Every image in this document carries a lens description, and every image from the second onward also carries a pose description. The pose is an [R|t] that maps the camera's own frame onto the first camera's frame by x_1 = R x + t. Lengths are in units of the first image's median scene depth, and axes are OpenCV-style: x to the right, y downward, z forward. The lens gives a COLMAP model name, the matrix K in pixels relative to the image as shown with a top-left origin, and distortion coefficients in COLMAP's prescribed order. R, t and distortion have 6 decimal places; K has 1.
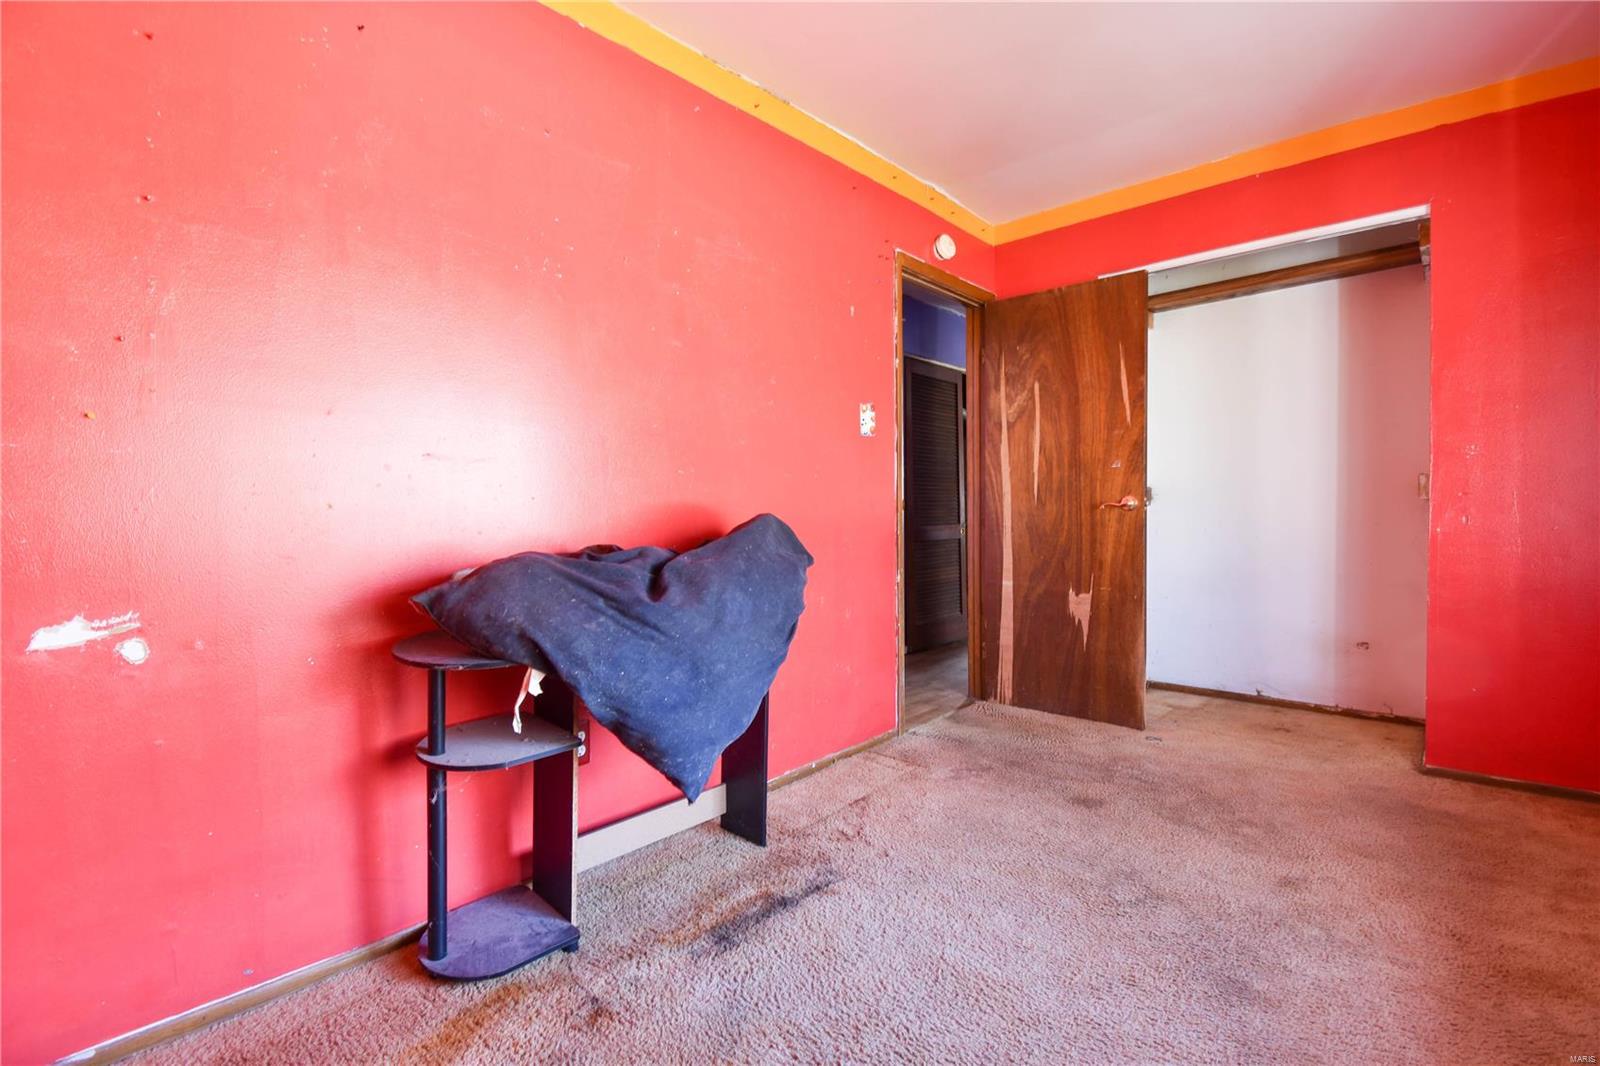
lens RADIAL K [[730.5, 0, 818.1], [0, 730.5, 518.3], [0, 0, 1]] dist [0.016766, -0.022729]
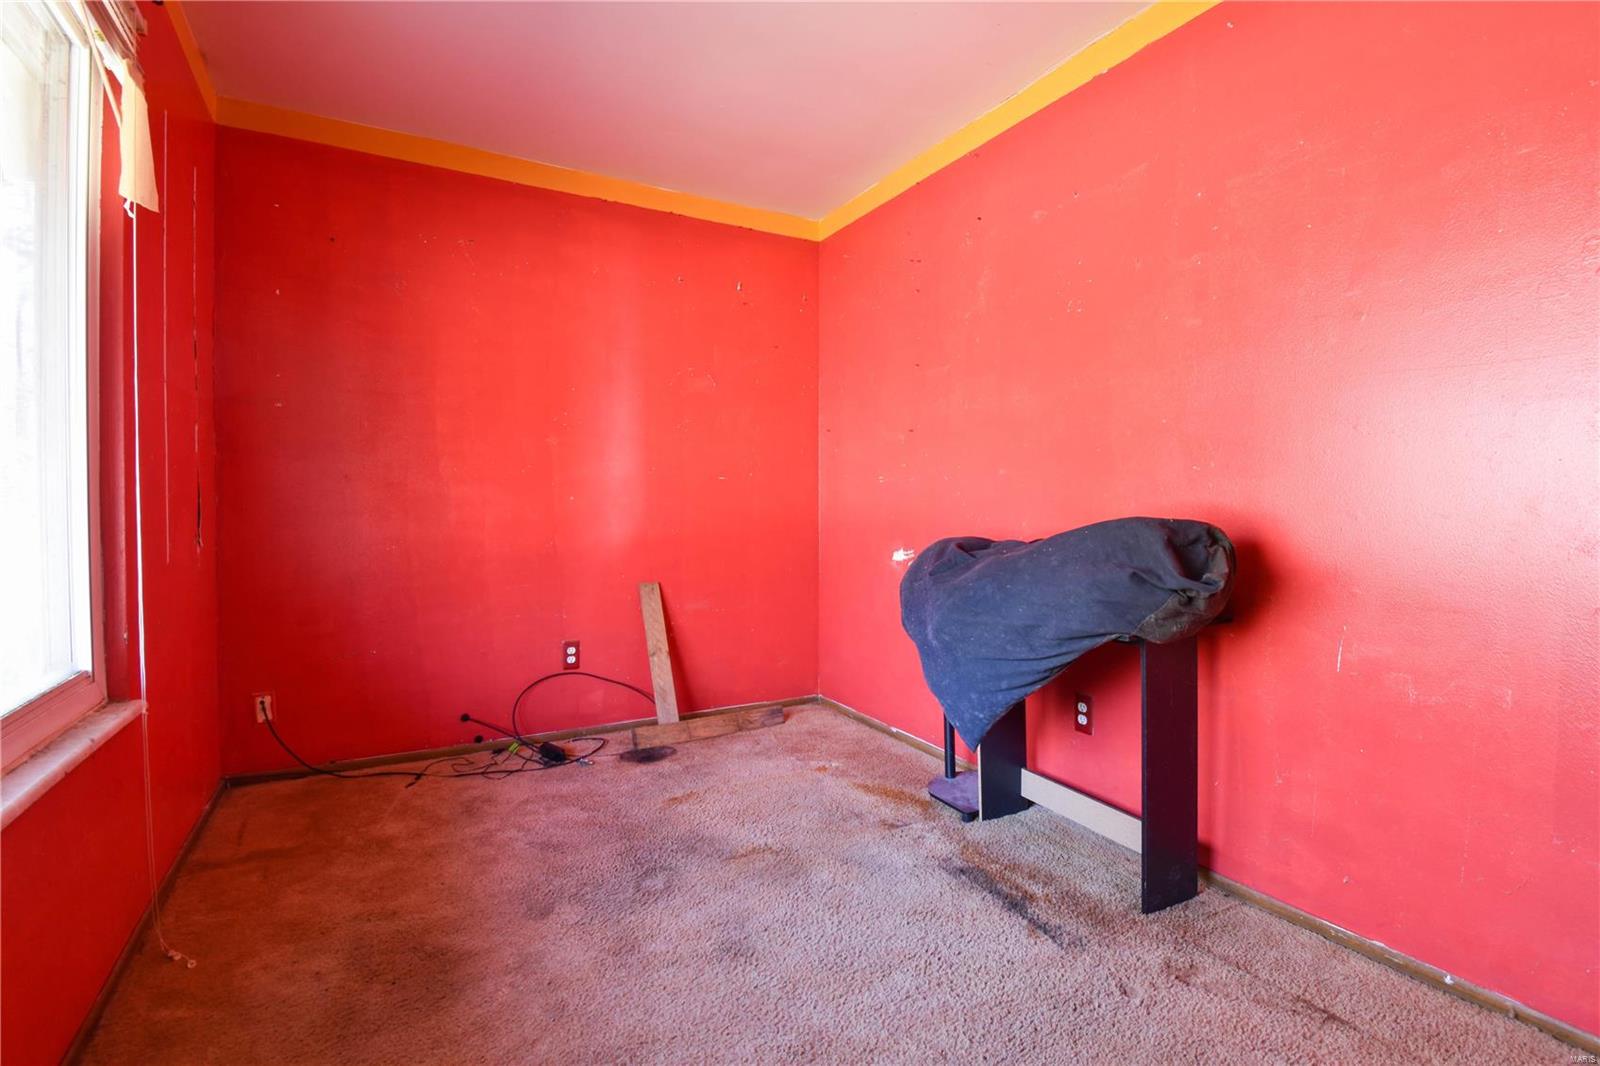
lens RADIAL K [[746.1, 0, 765.7], [0, 746.1, 514.8], [0, 0, 1]] dist [0.017176, -0.024337]
pose [[-0.381746, 0.024210, -0.923950, 0.577016], [-0.011712, 0.999450, 0.031027, -0.021135], [0.924193, 0.022666, -0.381252, 0.602389]]
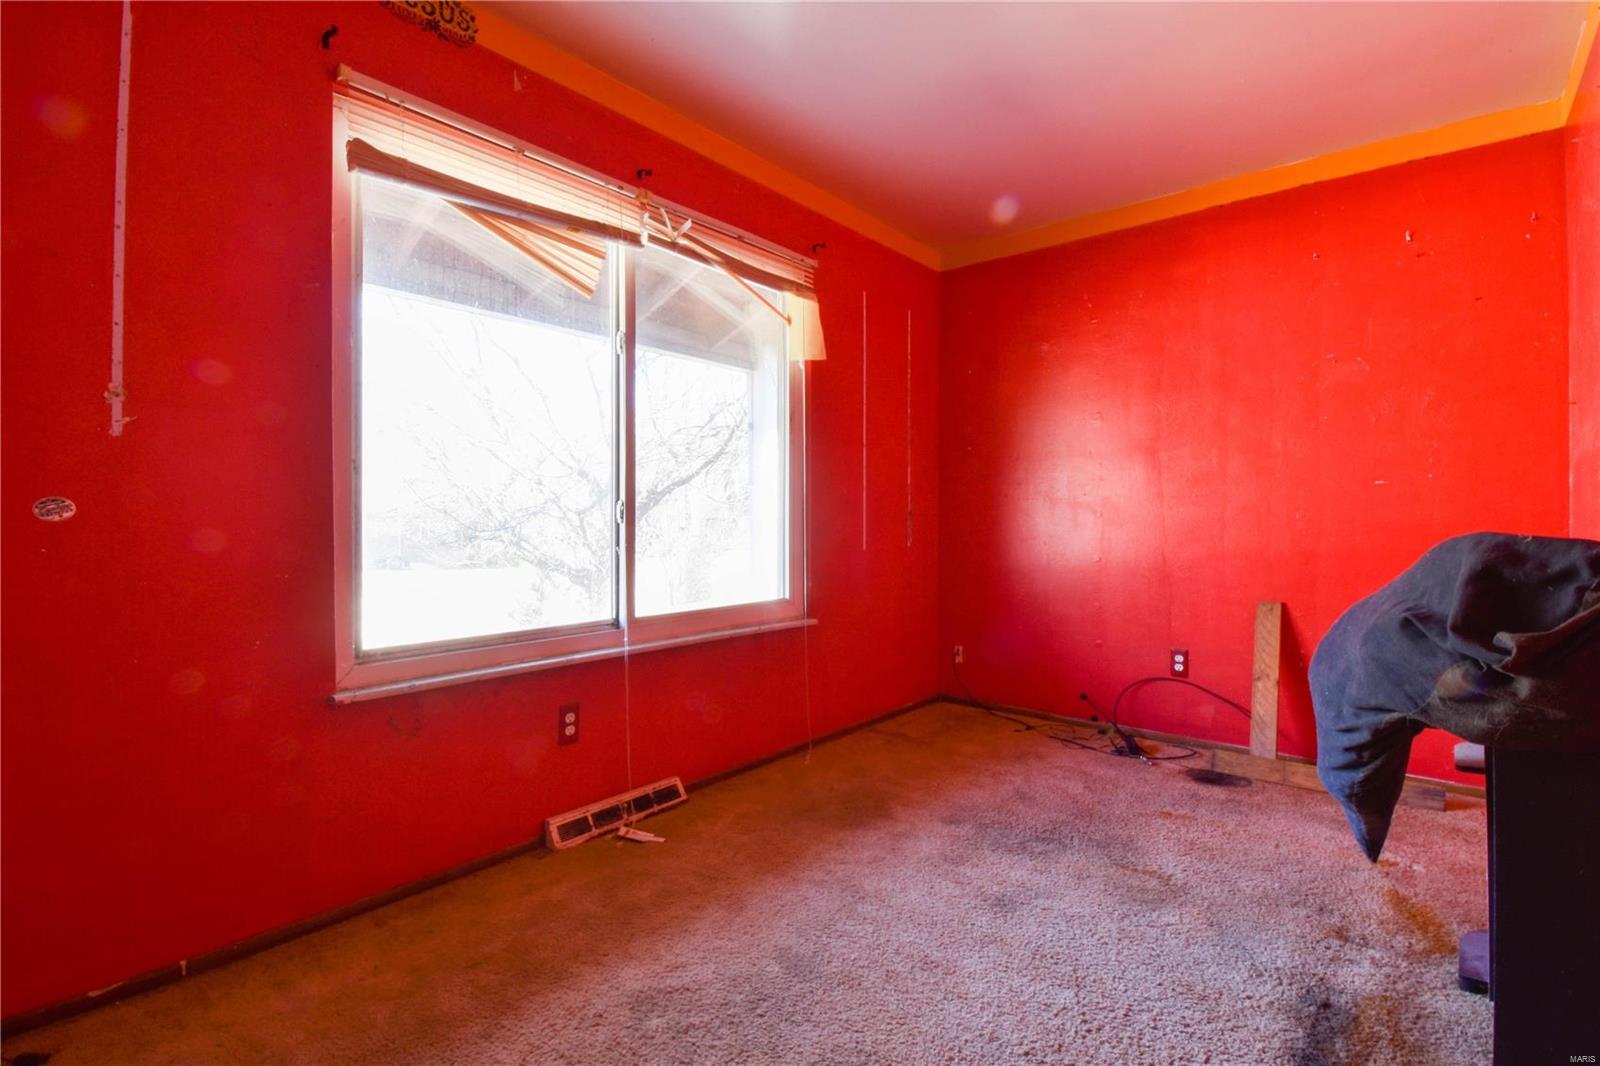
lens RADIAL K [[712.3, 0, 810.8], [0, 712.3, 517.9], [0, 0, 1]] dist [0.013133, -0.021008]
pose [[-0.999934, 0.009894, -0.005908, 0.258512], [0.009781, 0.999772, 0.018977, -0.021013], [0.006094, 0.018918, -0.999802, 0.960007]]
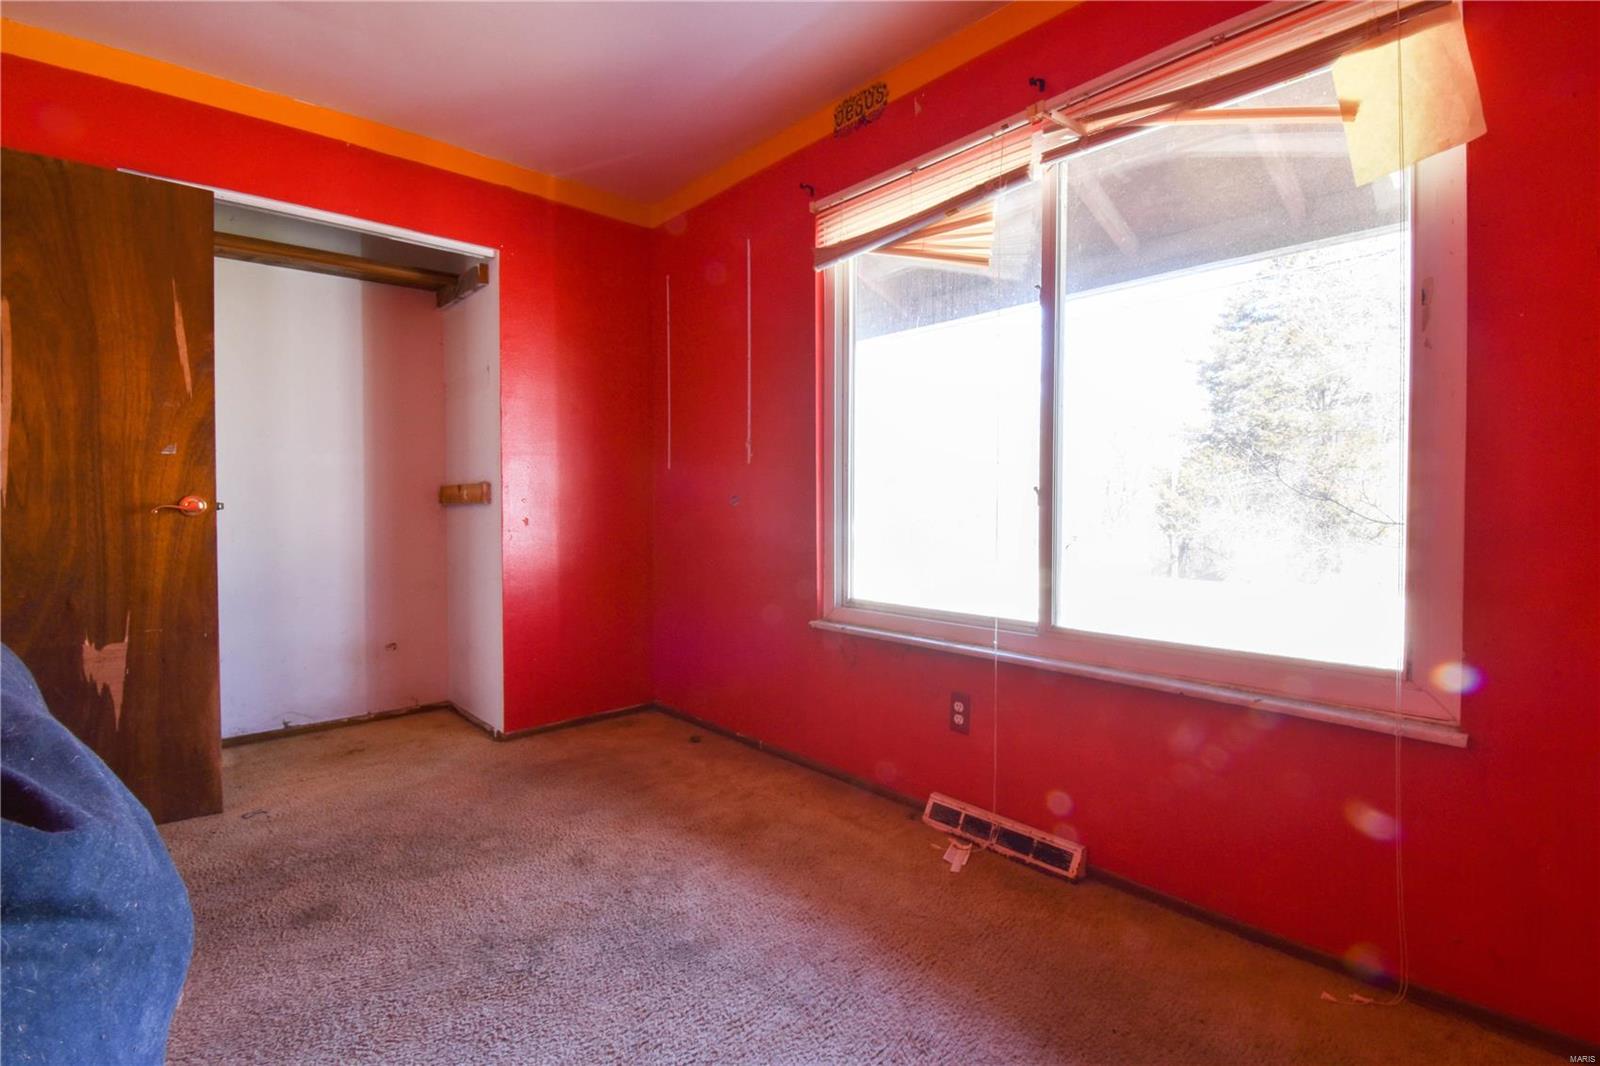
lens RADIAL K [[730.5, 0, 818.1], [0, 730.5, 518.3], [0, 0, 1]] dist [0.016766, -0.022729]
pose [[0.093511, -0.008294, 0.995584, -0.232246], [0.015452, 0.999857, 0.006879, -0.003964], [-0.995498, 0.014740, 0.093626, 0.322741]]
